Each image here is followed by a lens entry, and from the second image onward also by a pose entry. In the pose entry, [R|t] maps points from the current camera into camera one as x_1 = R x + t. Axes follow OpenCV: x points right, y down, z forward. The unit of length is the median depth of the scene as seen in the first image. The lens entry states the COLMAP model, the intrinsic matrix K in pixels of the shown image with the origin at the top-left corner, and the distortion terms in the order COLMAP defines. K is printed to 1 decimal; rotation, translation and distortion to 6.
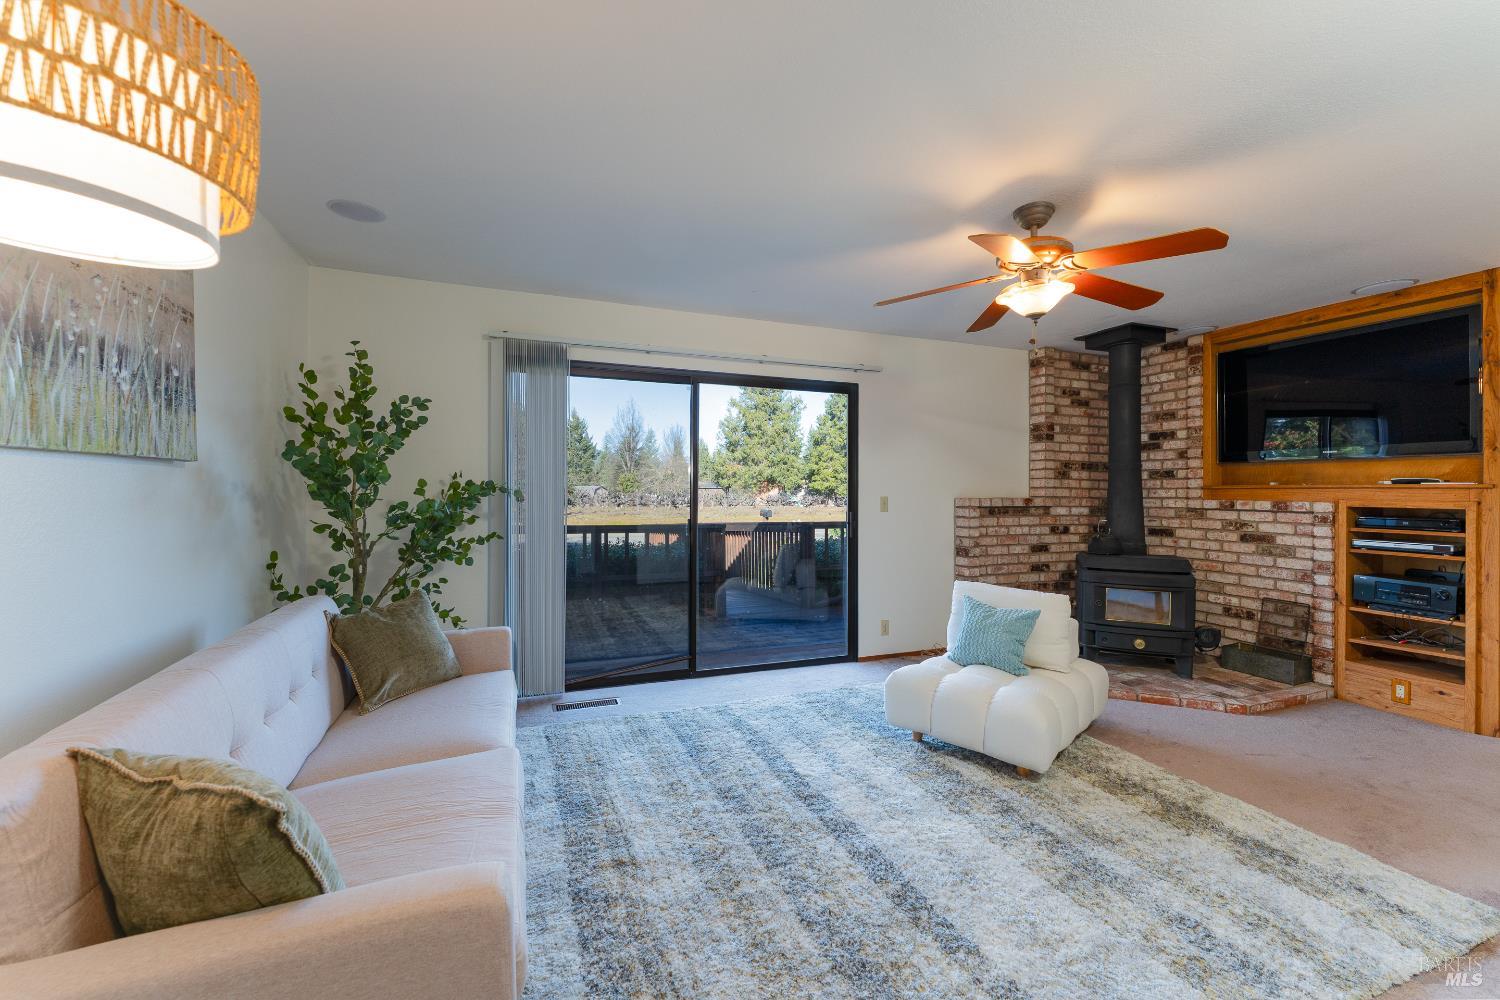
lens RADIAL K [[610.5, 0, 751.0], [0, 610.5, 481.1], [0, 0, 1]] dist [0.000024, -0.000026]
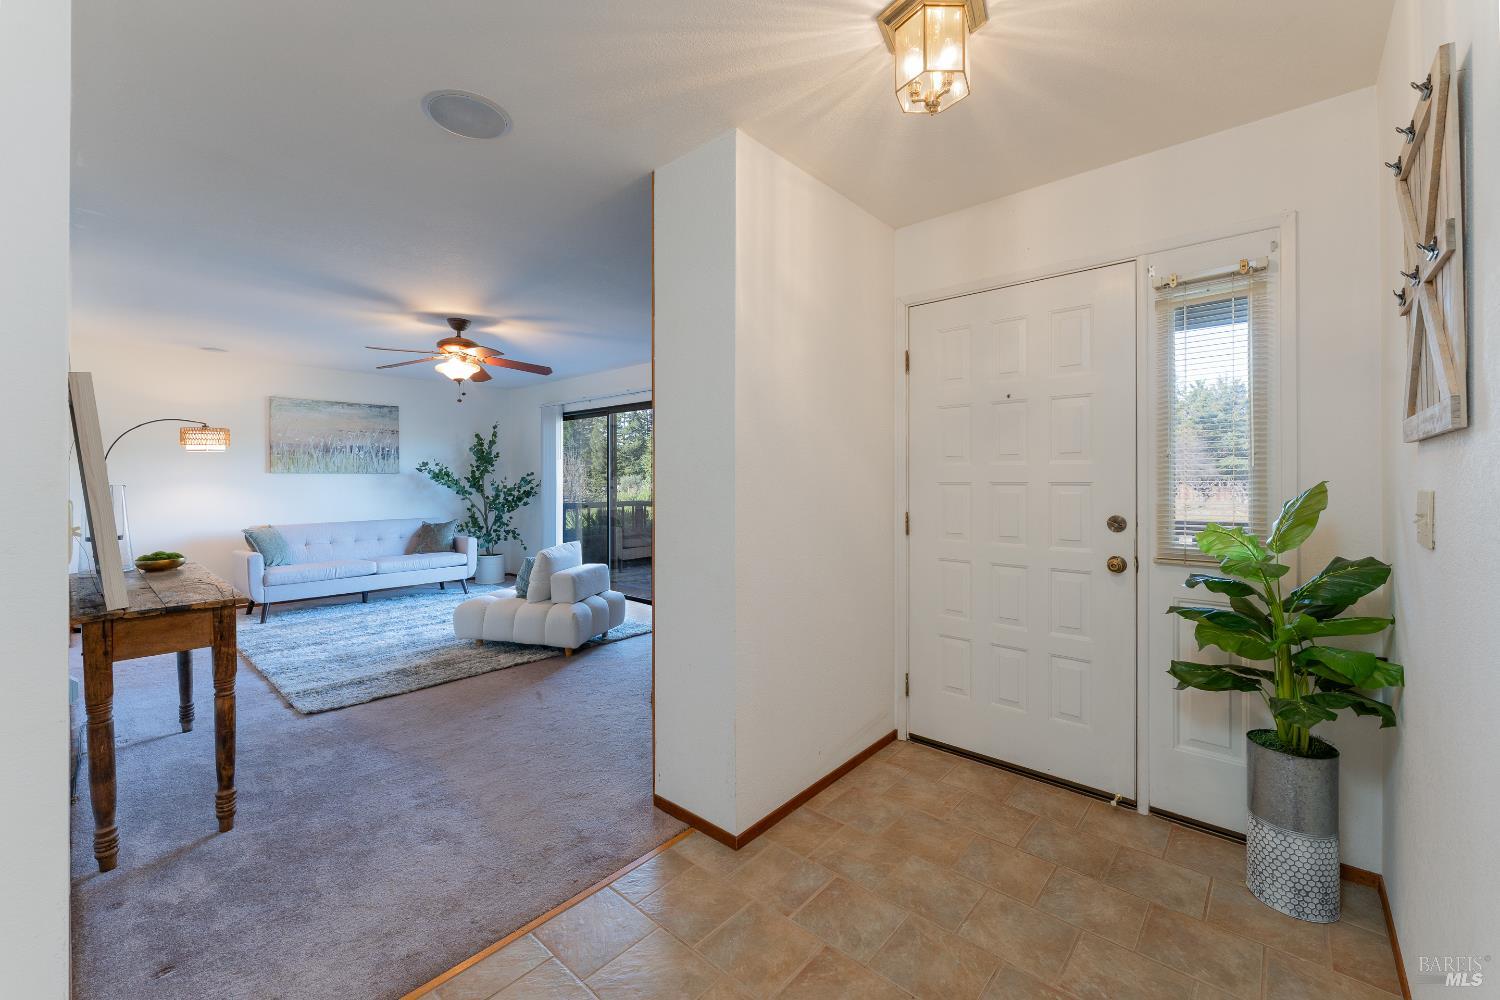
lens RADIAL K [[600.8, 0, 749.0], [0, 600.8, 472.3], [0, 0, 1]] dist [-0.001047, 0.000030]
pose [[0.460982, -0.018877, -0.887209, 1.373085], [0.019187, 0.999752, -0.011302, 0.016970], [0.887202, -0.011813, 0.461229, 0.543316]]
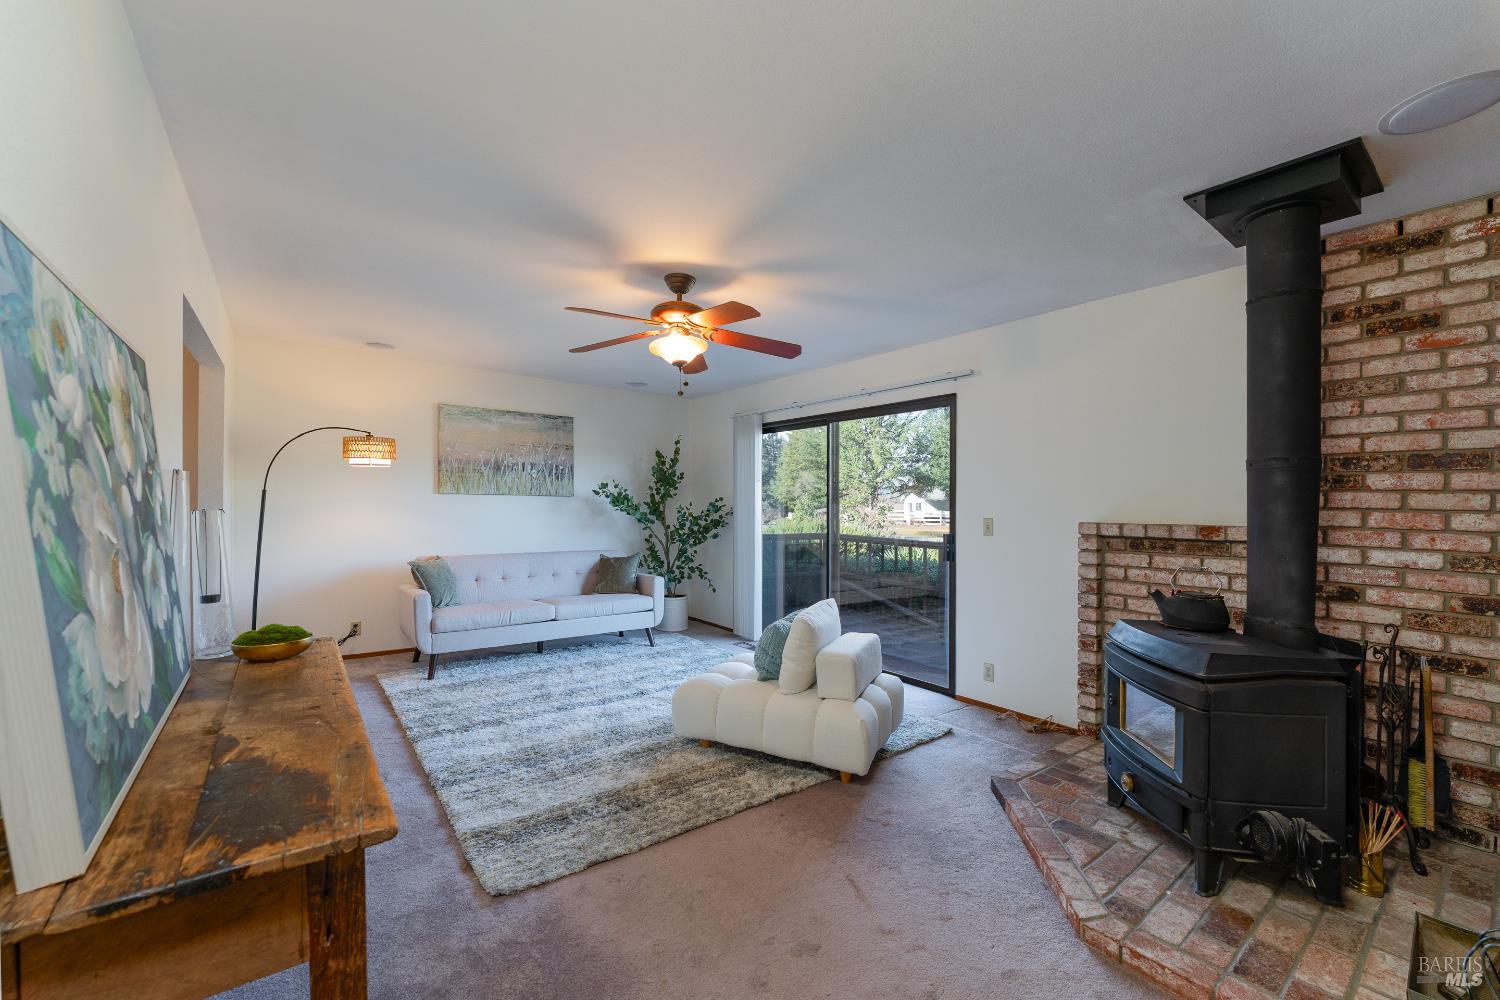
lens RADIAL K [[605.9, 0, 756.7], [0, 605.9, 510.0], [0, 0, 1]] dist [-0.000141, -0.000149]
pose [[0.287575, 0.003025, -0.957753, 0.962498], [0.001955, 0.999991, 0.003745, 0.010600], [0.957756, -0.002949, 0.287567, 0.459682]]
